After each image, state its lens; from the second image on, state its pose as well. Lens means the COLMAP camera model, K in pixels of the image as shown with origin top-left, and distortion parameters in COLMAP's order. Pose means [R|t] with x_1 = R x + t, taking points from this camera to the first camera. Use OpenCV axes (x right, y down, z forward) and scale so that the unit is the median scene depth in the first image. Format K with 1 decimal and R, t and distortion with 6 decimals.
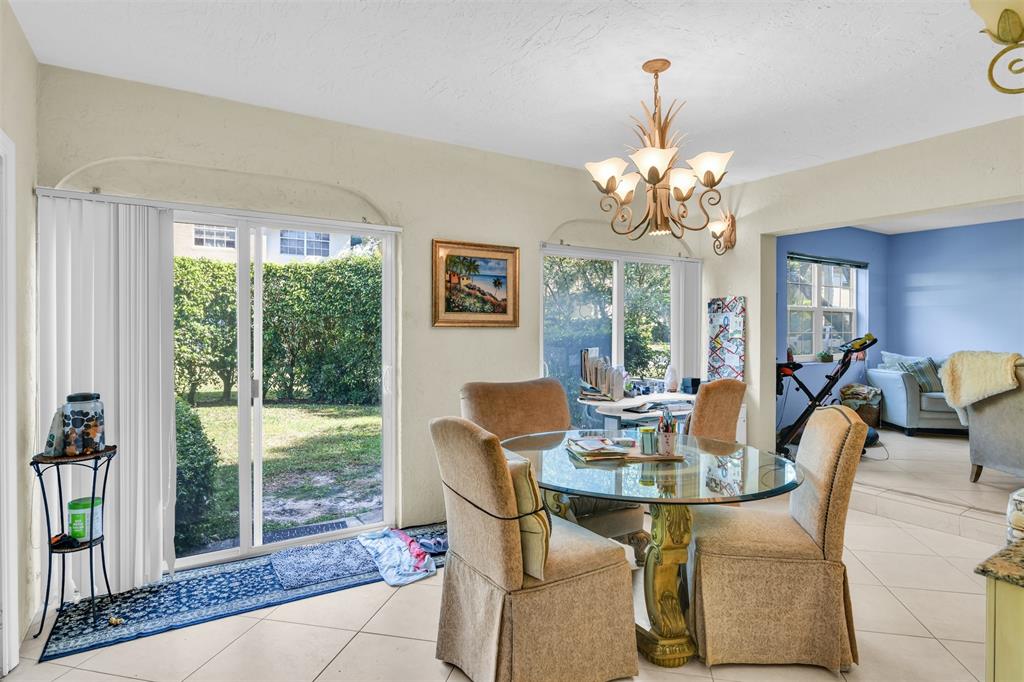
lens RADIAL K [[552.5, 0, 514.2], [0, 552.5, 327.1], [0, 0, 1]] dist [-0.012040, -0.001001]
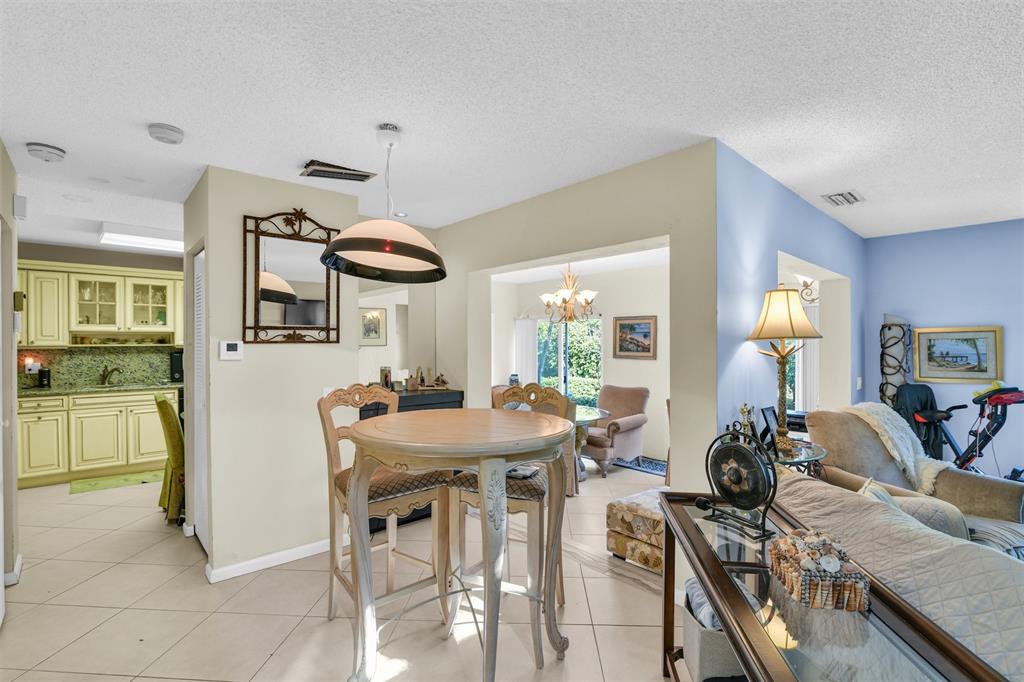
lens RADIAL K [[477.5, 0, 511.4], [0, 477.5, 344.7], [0, 0, 1]] dist [-0.020759, 0.001939]
pose [[0.160749, 0.001332, -0.986994, 1.523971], [-0.000521, 0.999999, 0.001264, -0.052187], [0.986995, 0.000311, 0.160750, 0.291939]]
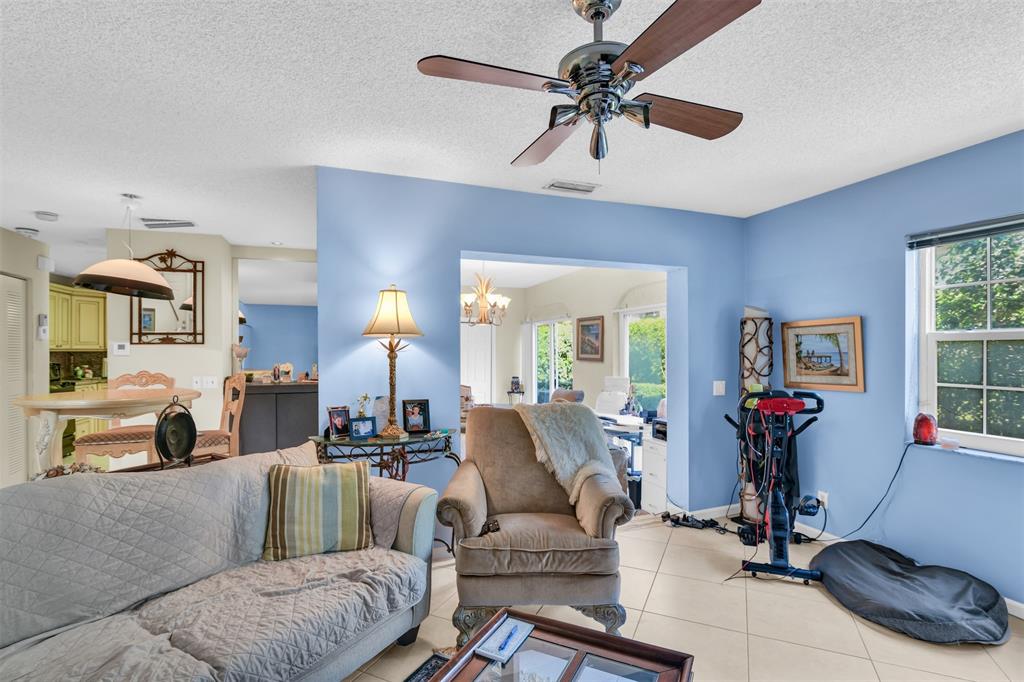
lens RADIAL K [[491.4, 0, 509.1], [0, 491.4, 348.8], [0, 0, 1]] dist [-0.014494, -0.000468]
pose [[-0.231951, -0.004291, -0.972718, 1.620110], [0.002198, 0.999985, -0.004936, -0.035373], [0.972725, -0.003282, -0.231939, 1.111074]]
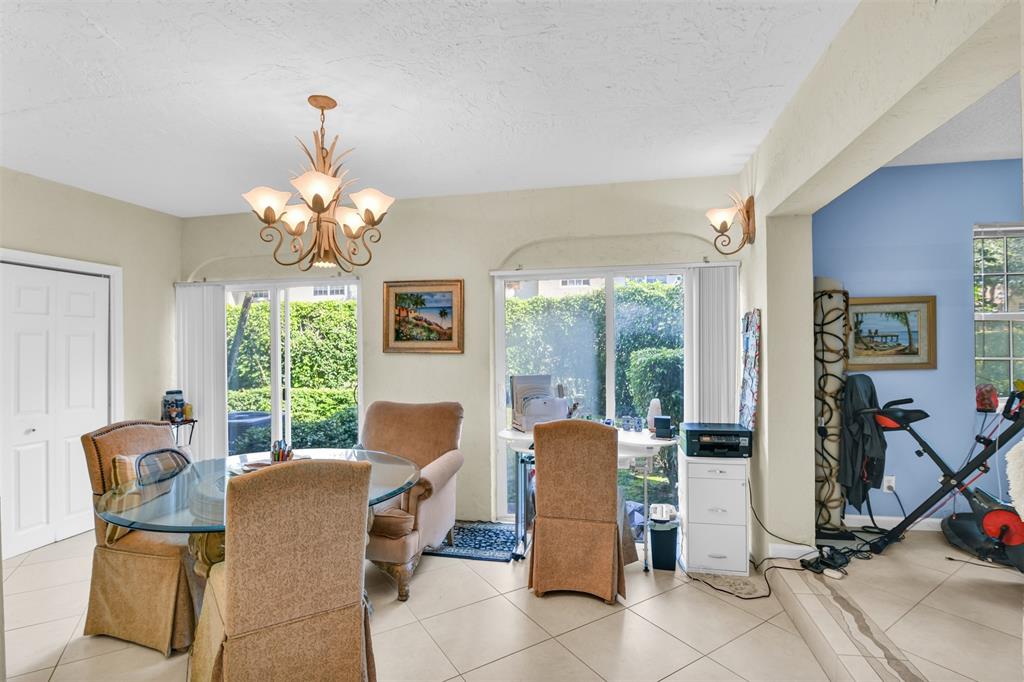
lens RADIAL K [[477.5, 0, 519.4], [0, 477.5, 346.3], [0, 0, 1]] dist [-0.020759, 0.001939]
pose [[0.710469, -0.007107, -0.703693, 0.765086], [0.008874, 0.999960, -0.001139, -0.011561], [0.703672, -0.005435, 0.710504, 0.432009]]
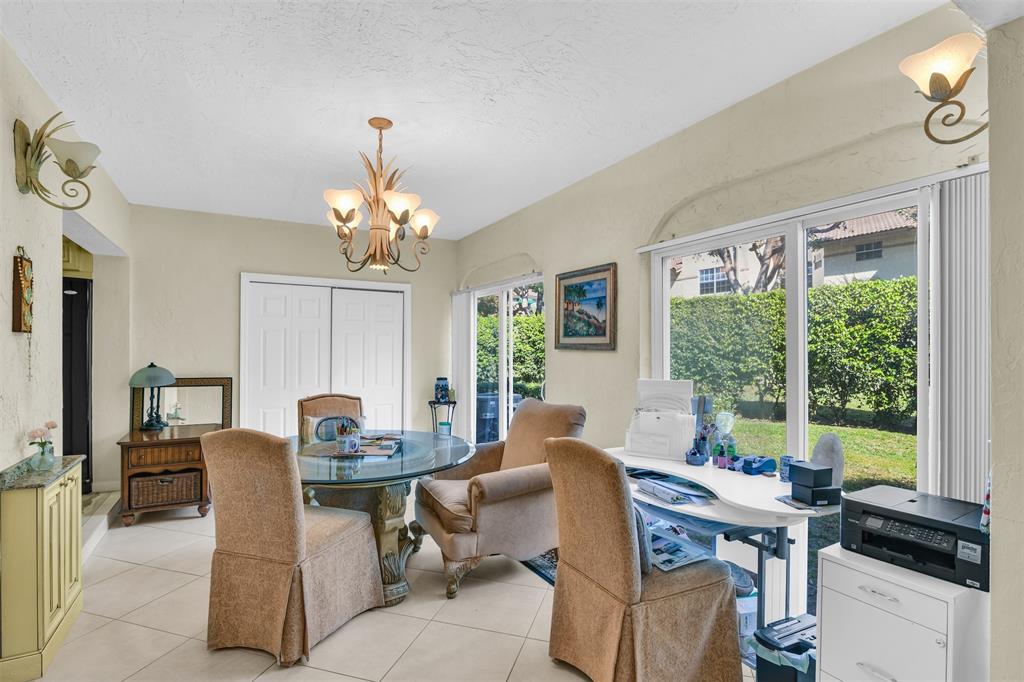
lens RADIAL K [[491.4, 0, 511.4], [0, 491.4, 348.0], [0, 0, 1]] dist [-0.014494, -0.000468]
pose [[-0.066114, -0.002531, -0.997809, 0.850775], [-0.001094, 0.999996, -0.002464, -0.001481], [0.997811, 0.000929, -0.066117, 0.916717]]
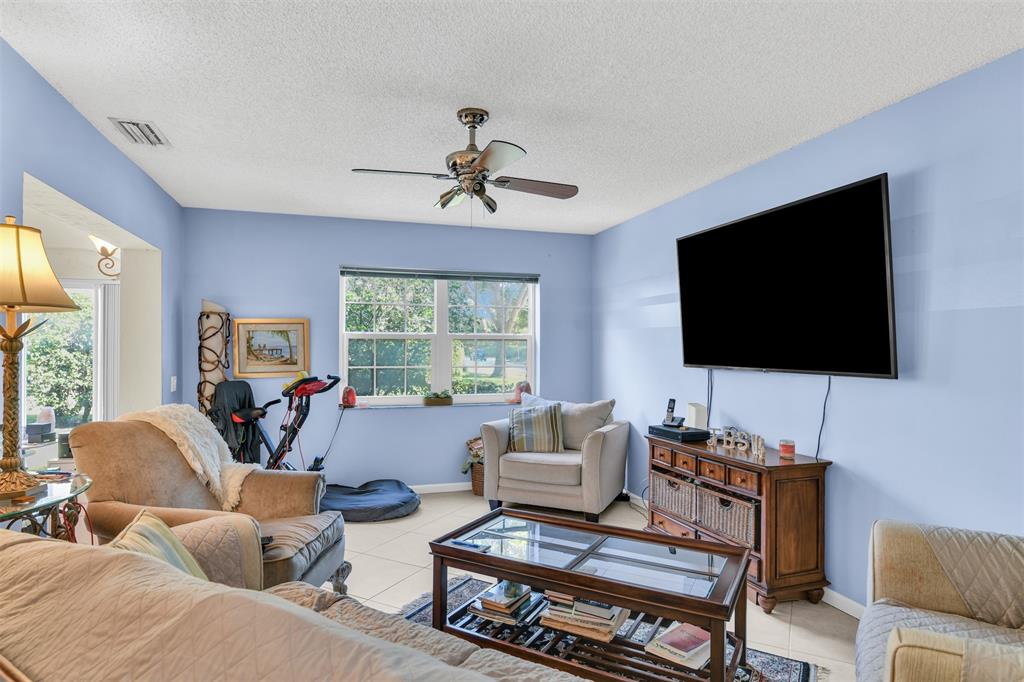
lens RADIAL K [[552.5, 0, 506.9], [0, 552.5, 344.9], [0, 0, 1]] dist [-0.012040, -0.001001]
pose [[0.960843, -0.001543, -0.277089, 1.451353], [-0.000963, 0.999960, -0.008905, -0.024448], [0.277092, 0.008823, 0.960803, 0.456156]]
